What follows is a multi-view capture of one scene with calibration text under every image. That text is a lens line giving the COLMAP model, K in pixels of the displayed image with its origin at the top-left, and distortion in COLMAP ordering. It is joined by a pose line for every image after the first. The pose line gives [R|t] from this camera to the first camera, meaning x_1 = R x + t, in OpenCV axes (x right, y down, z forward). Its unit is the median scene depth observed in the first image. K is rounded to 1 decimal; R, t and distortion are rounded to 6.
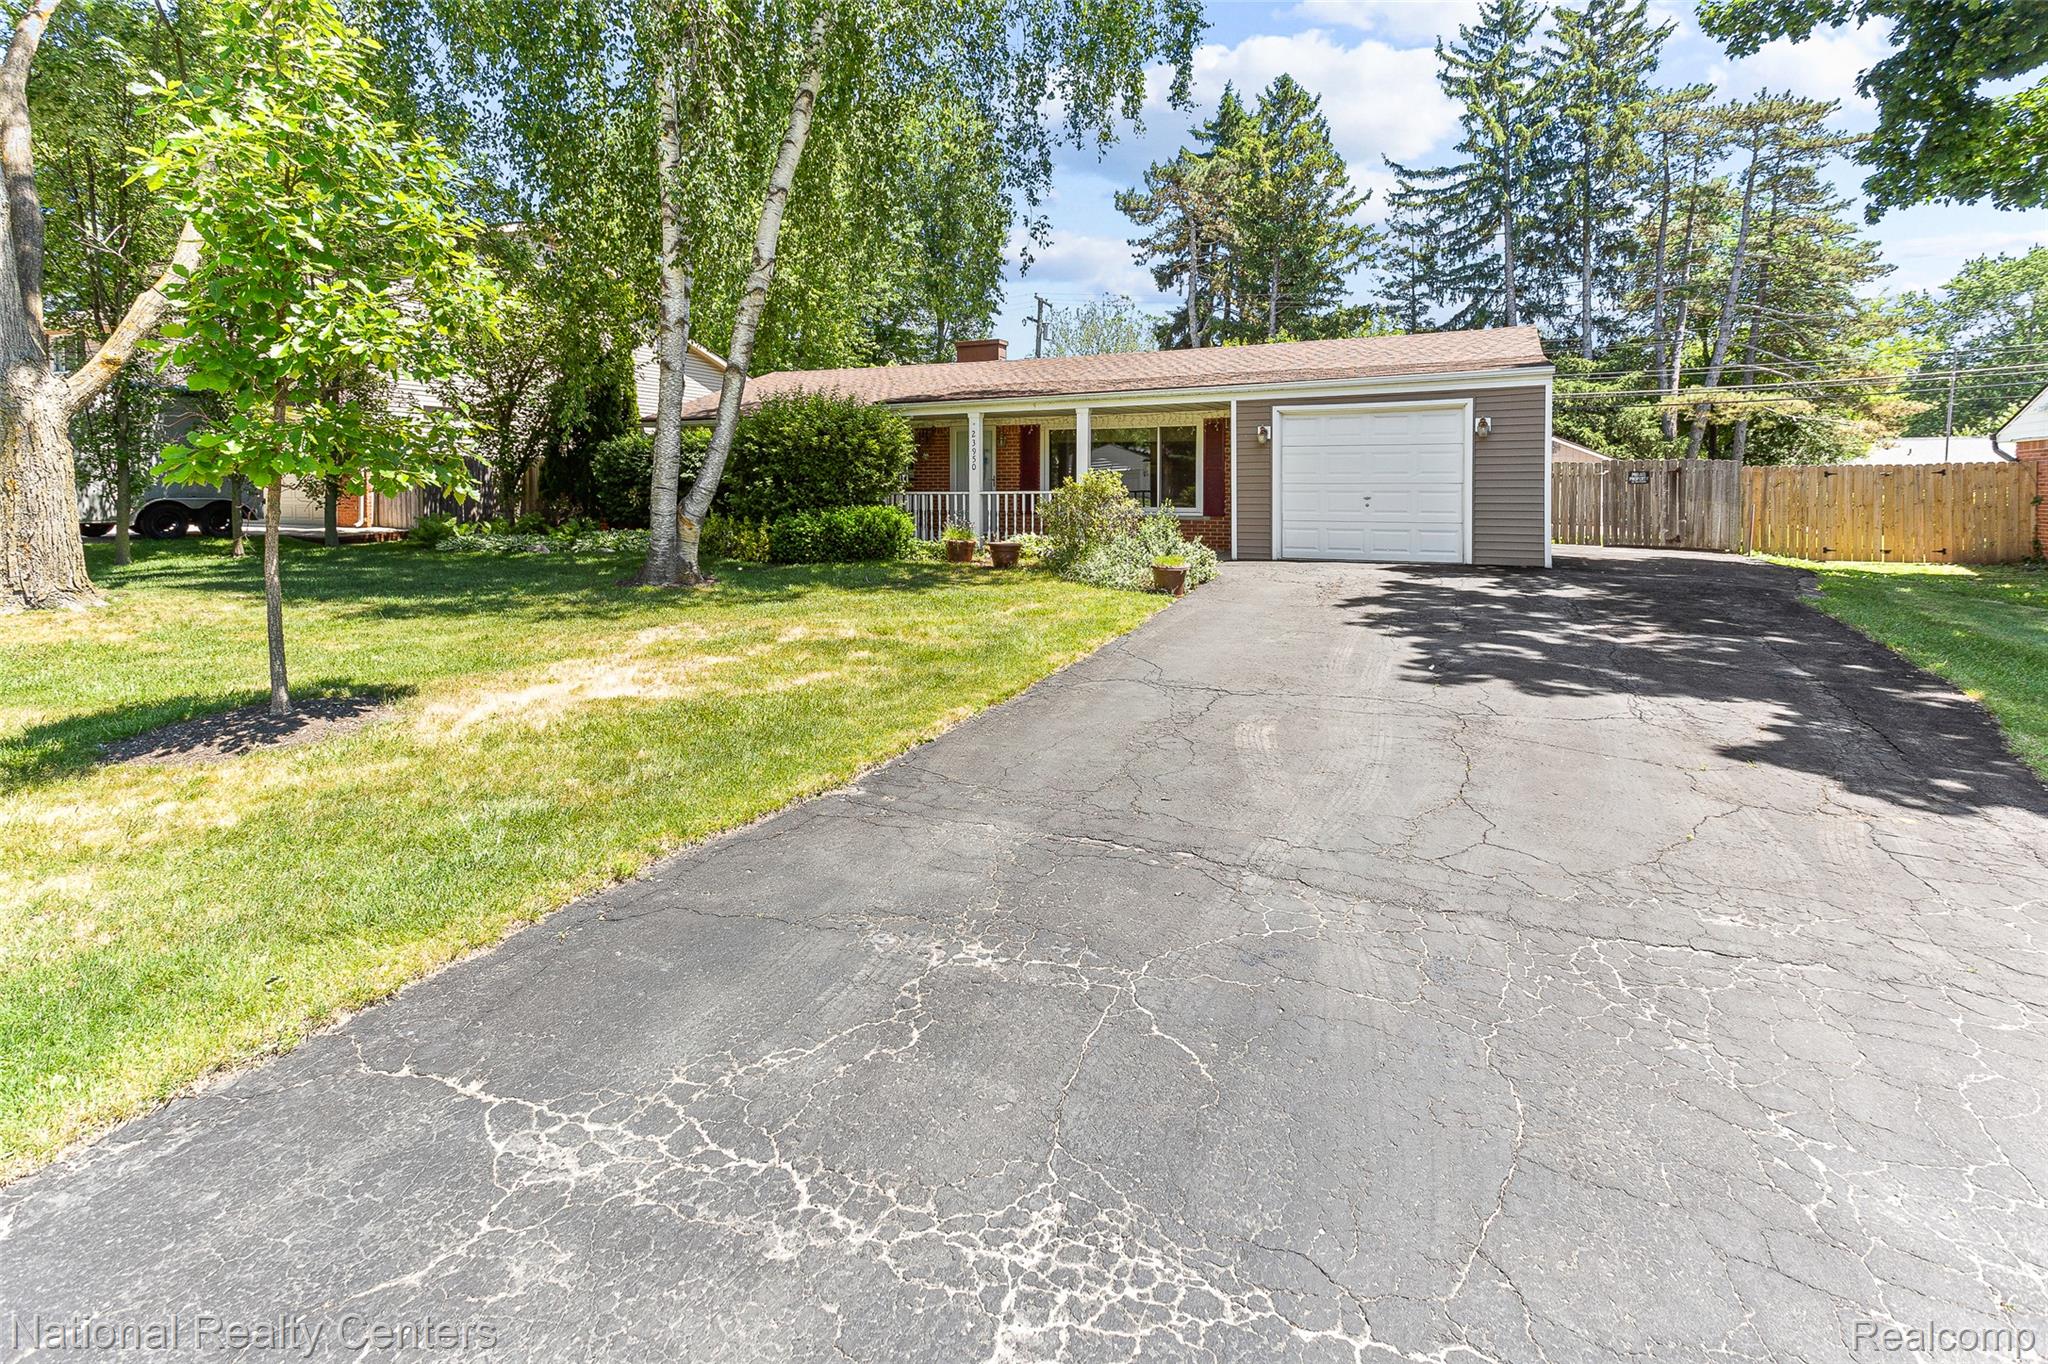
lens RADIAL K [[982.7, 0, 1020.0], [0, 982.7, 652.7], [0, 0, 1]] dist [0.027358, 0.001207]
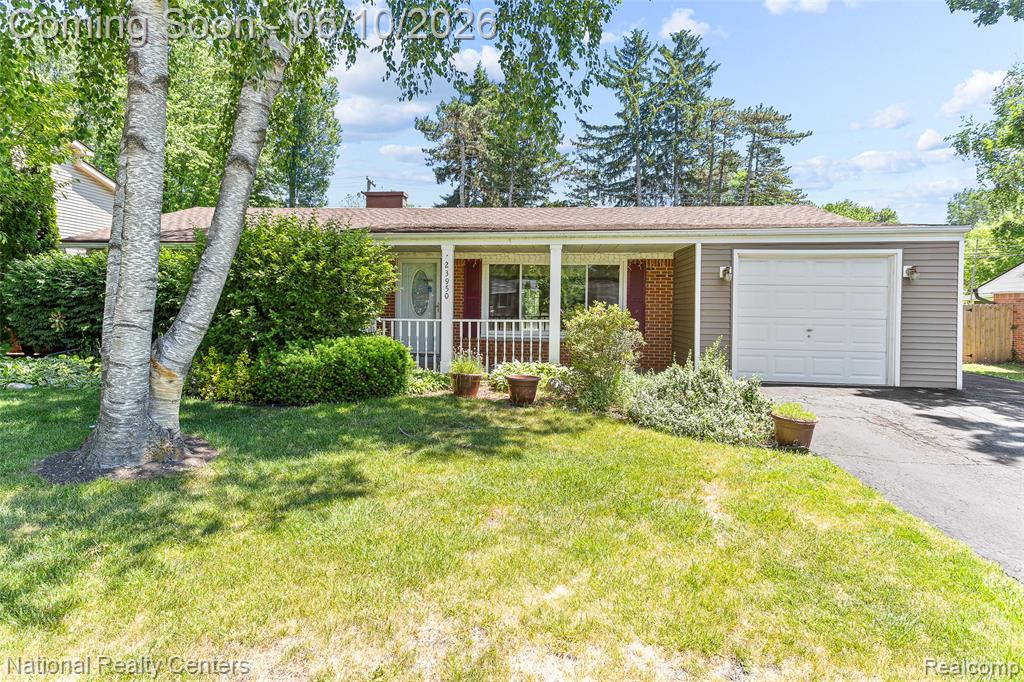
lens RADIAL K [[579.3, 0, 512.0], [0, 579.3, 366.3], [0, 0, 1]] dist [0.014922, 0.001779]
pose [[0.952288, -0.018286, 0.304652, -0.051056], [0.035727, 0.998020, -0.051775, -0.023785], [-0.303102, 0.060189, 0.951056, 0.118516]]
